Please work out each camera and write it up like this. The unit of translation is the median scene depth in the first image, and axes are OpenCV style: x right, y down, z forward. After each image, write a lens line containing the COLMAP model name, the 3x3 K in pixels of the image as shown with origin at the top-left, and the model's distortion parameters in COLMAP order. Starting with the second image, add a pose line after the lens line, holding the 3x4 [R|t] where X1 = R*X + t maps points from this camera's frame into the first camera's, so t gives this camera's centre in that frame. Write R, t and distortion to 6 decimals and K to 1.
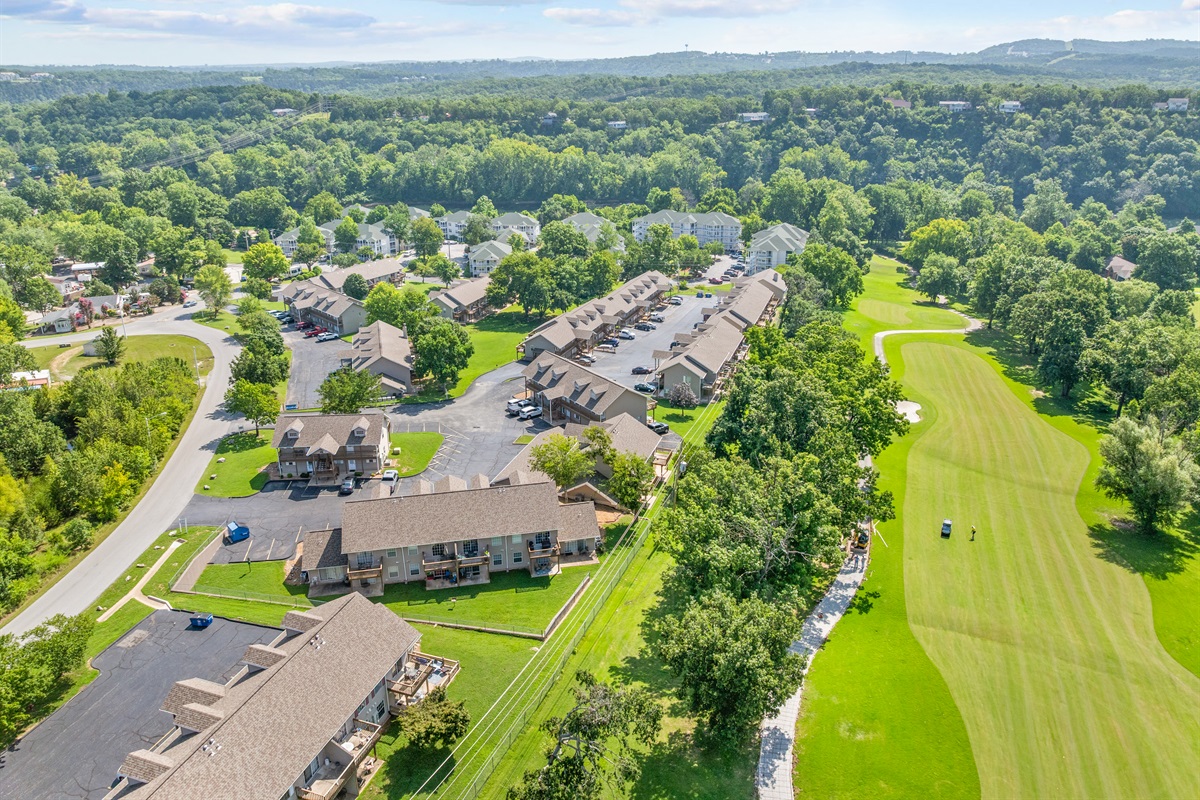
lens RADIAL K [[844.2, 0, 604.7], [0, 844.2, 359.5], [0, 0, 1]] dist [-0.039128, 0.001656]
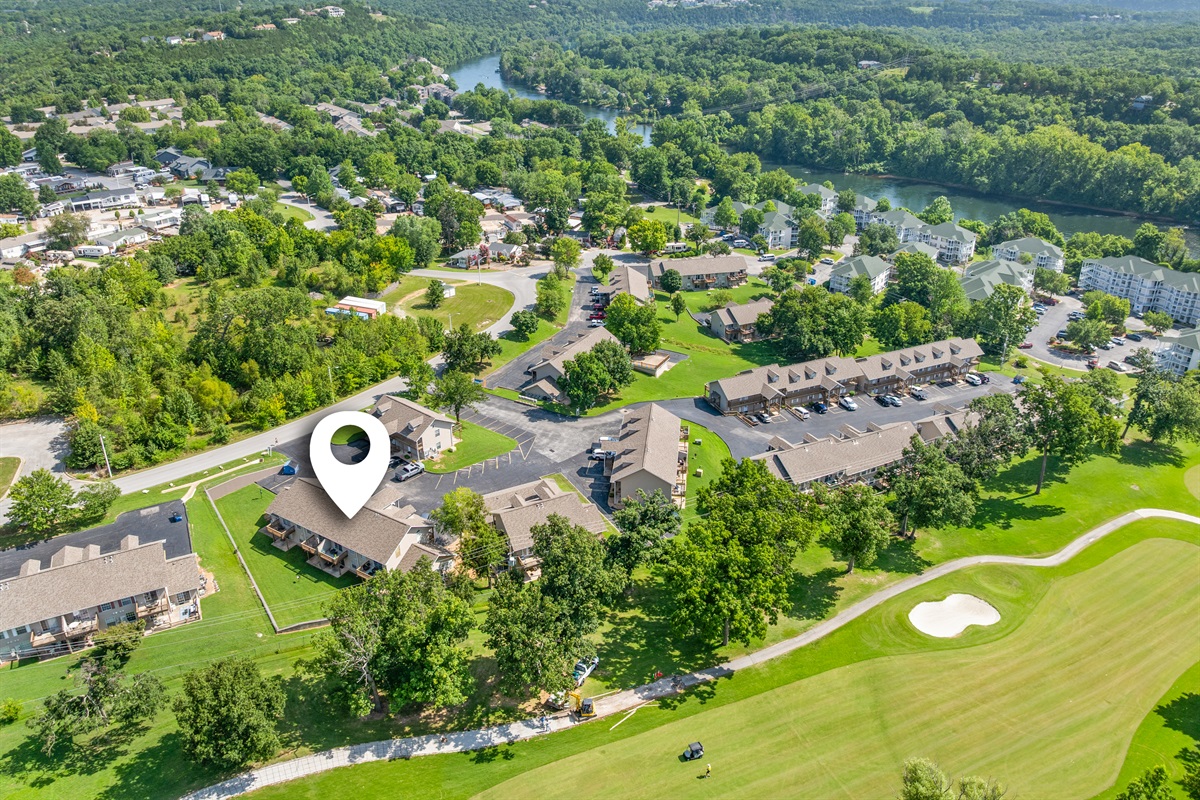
lens RADIAL K [[844.2, 0, 604.7], [0, 844.2, 359.5], [0, 0, 1]] dist [-0.039128, 0.001656]
pose [[0.722658, 0.285945, -0.629285, 0.168442], [-0.231848, 0.957952, 0.169040, -0.071668], [0.651161, 0.023740, 0.758568, 0.051568]]
